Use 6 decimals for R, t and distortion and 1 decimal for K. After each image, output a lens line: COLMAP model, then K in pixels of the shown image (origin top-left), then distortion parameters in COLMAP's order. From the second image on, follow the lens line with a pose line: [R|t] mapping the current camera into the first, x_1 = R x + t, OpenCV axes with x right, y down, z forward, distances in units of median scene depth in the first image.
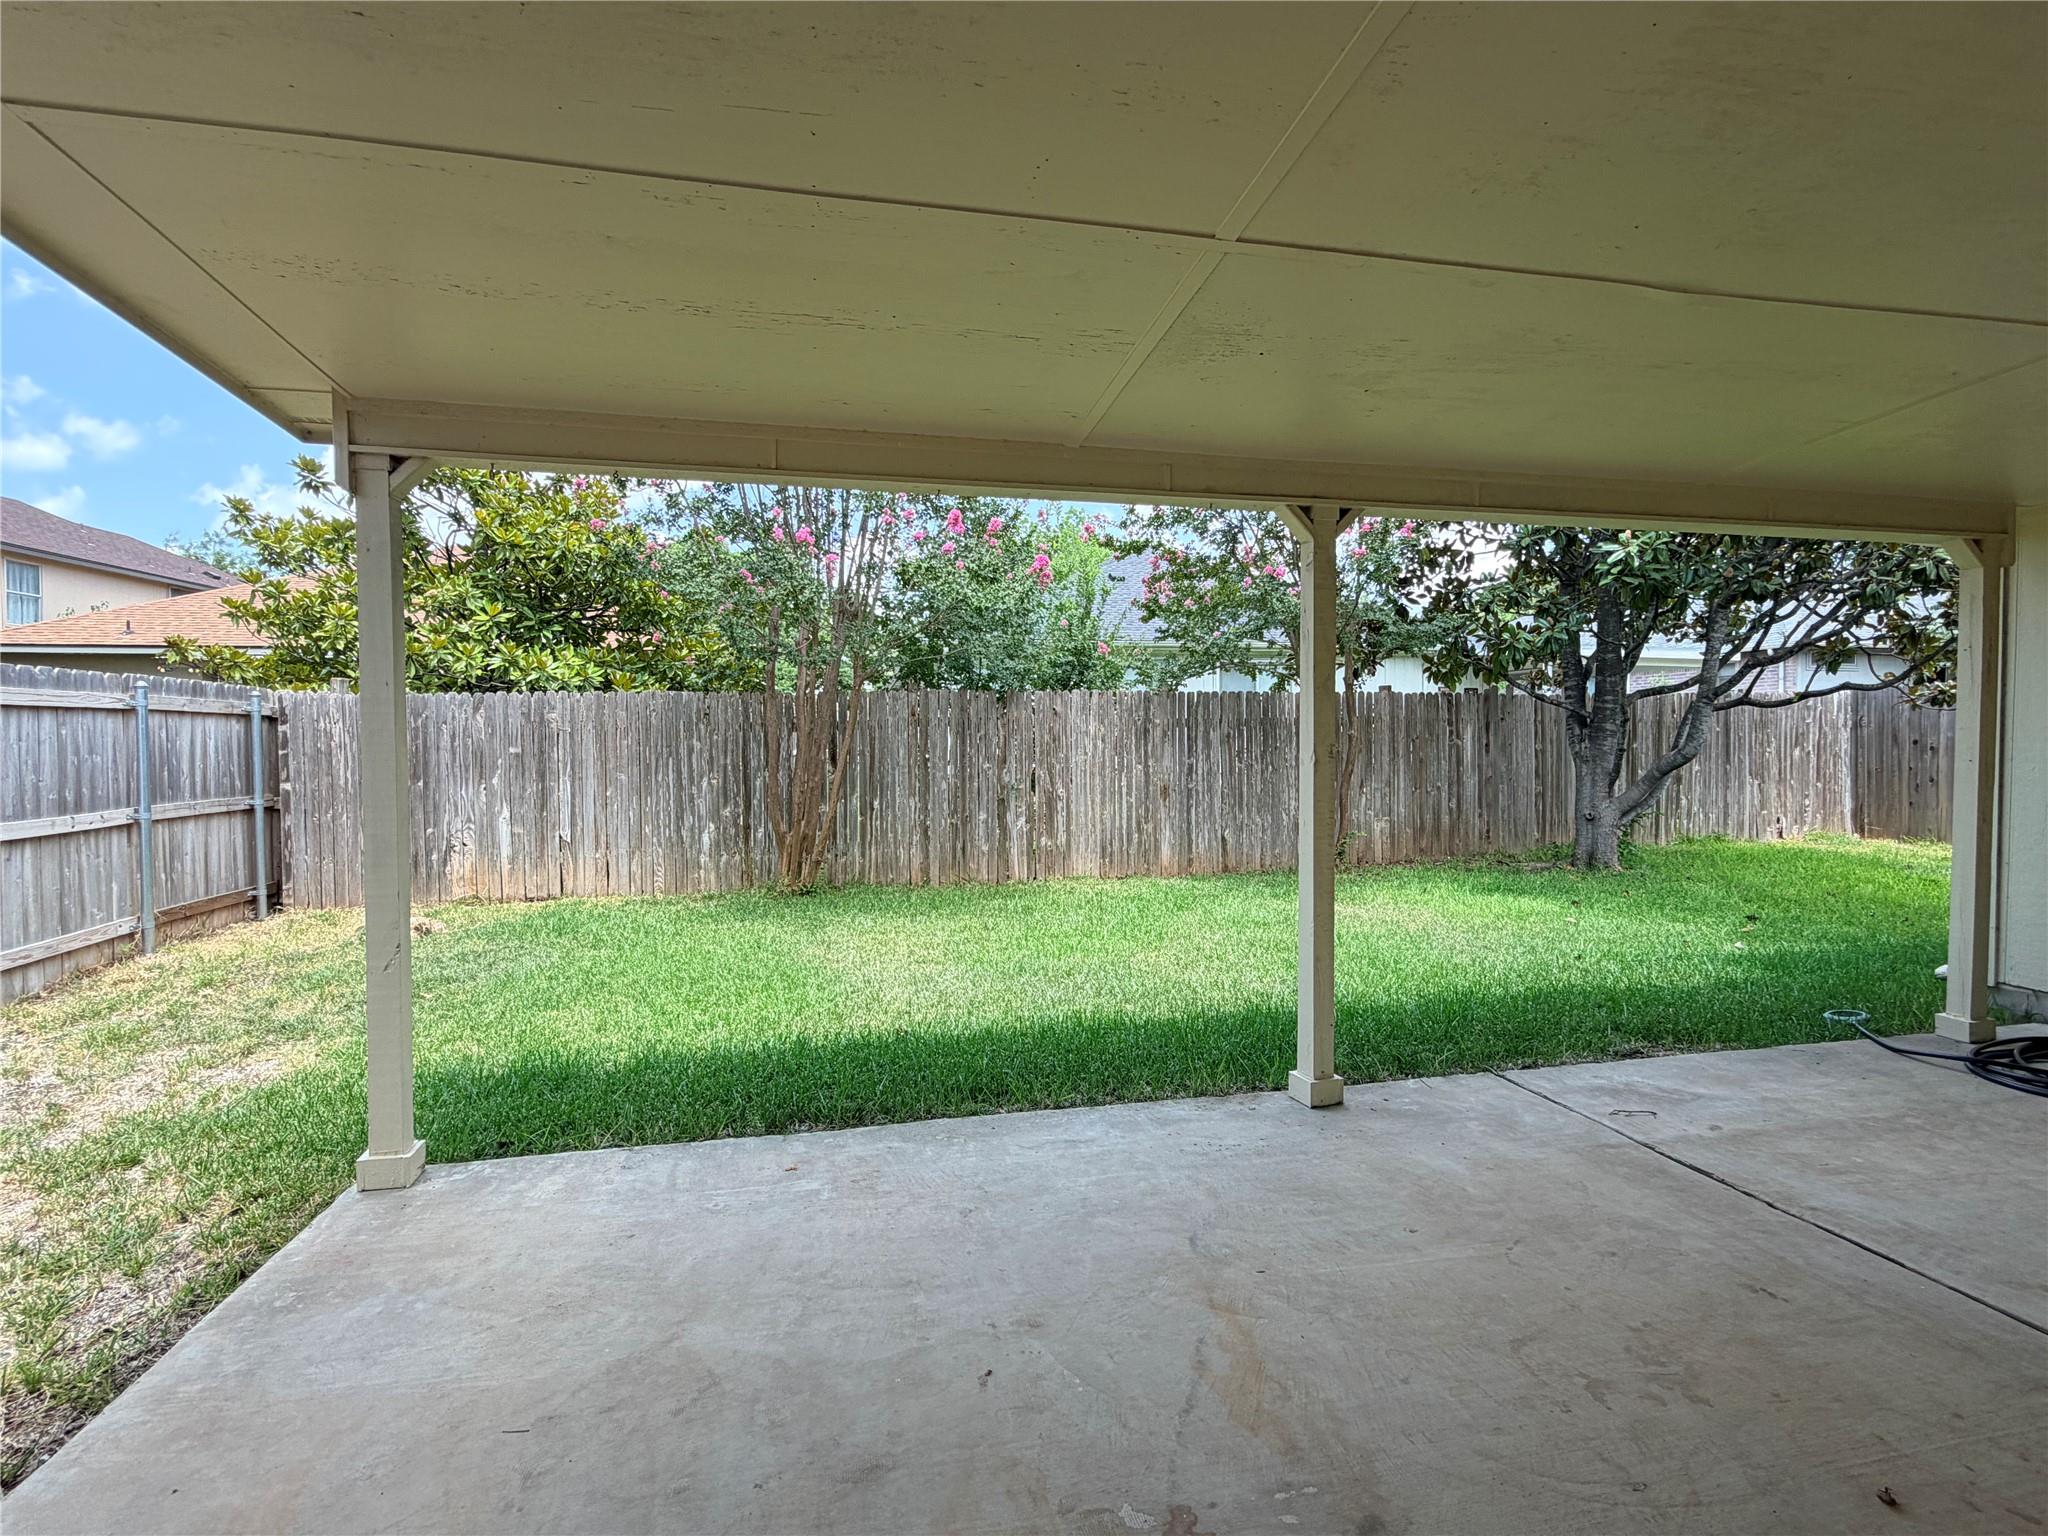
lens RADIAL K [[956.2, 0, 1014.9], [0, 956.2, 765.2], [0, 0, 1]] dist [-0.001298, 0.000147]
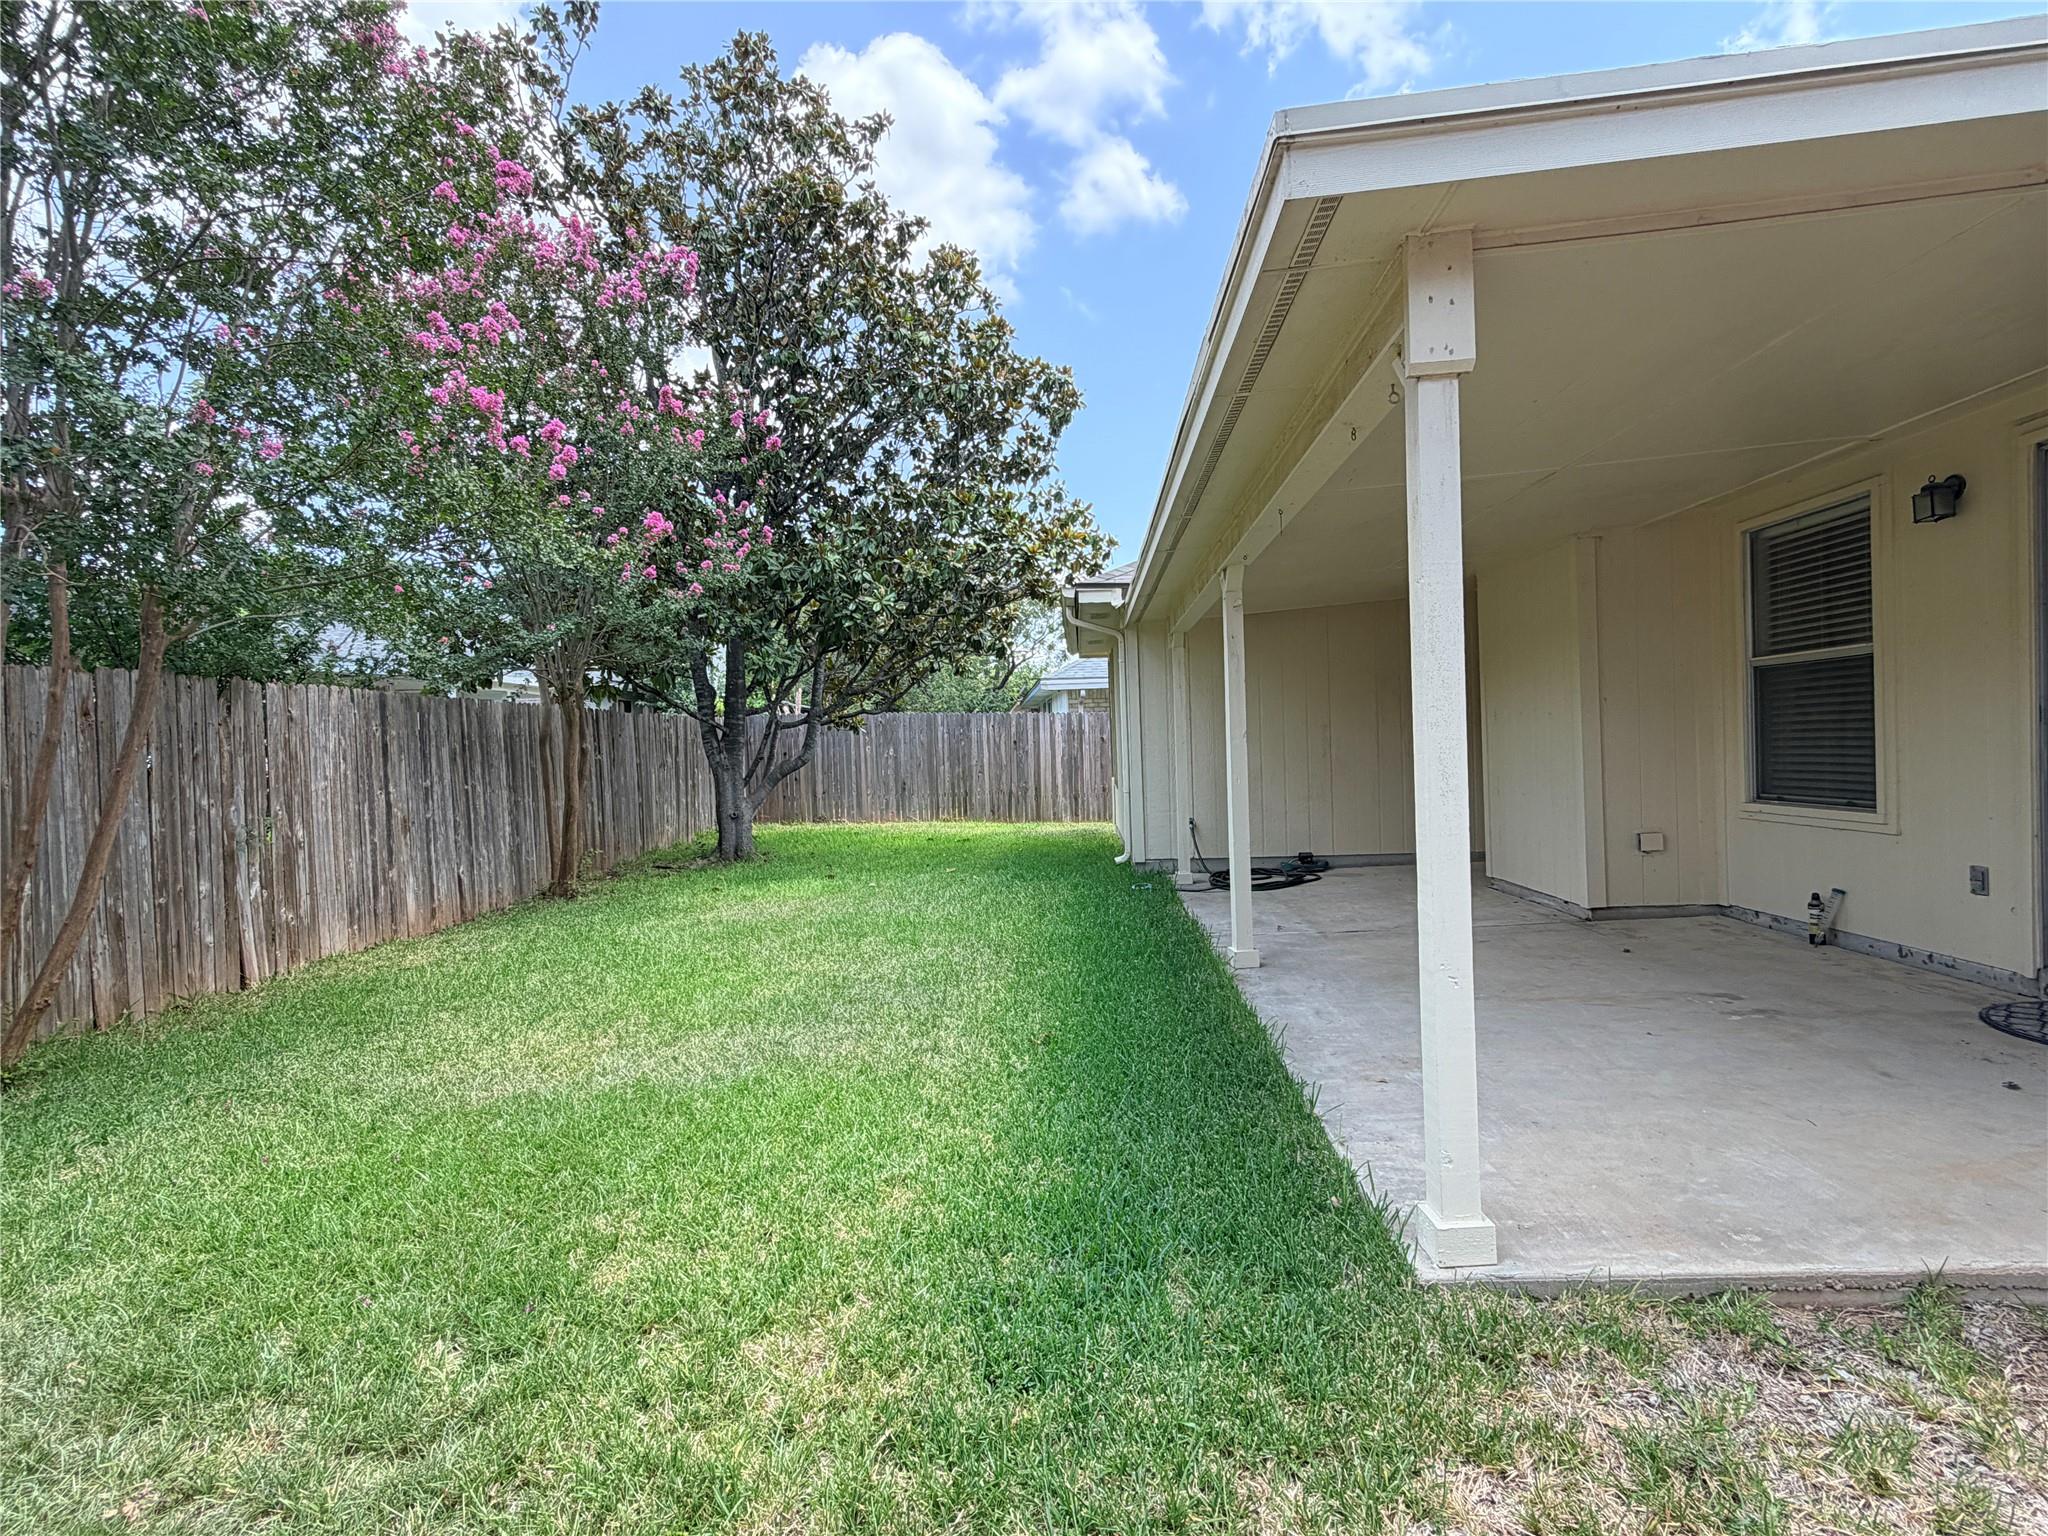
lens RADIAL K [[956.2, 0, 1022.4], [0, 956.2, 767.7], [0, 0, 1]] dist [-0.001298, 0.000147]
pose [[0.298385, -0.028124, 0.954031, -0.438312], [0.058906, 0.998203, 0.011002, 0.002500], [-0.952626, 0.052915, 0.299505, 0.316928]]
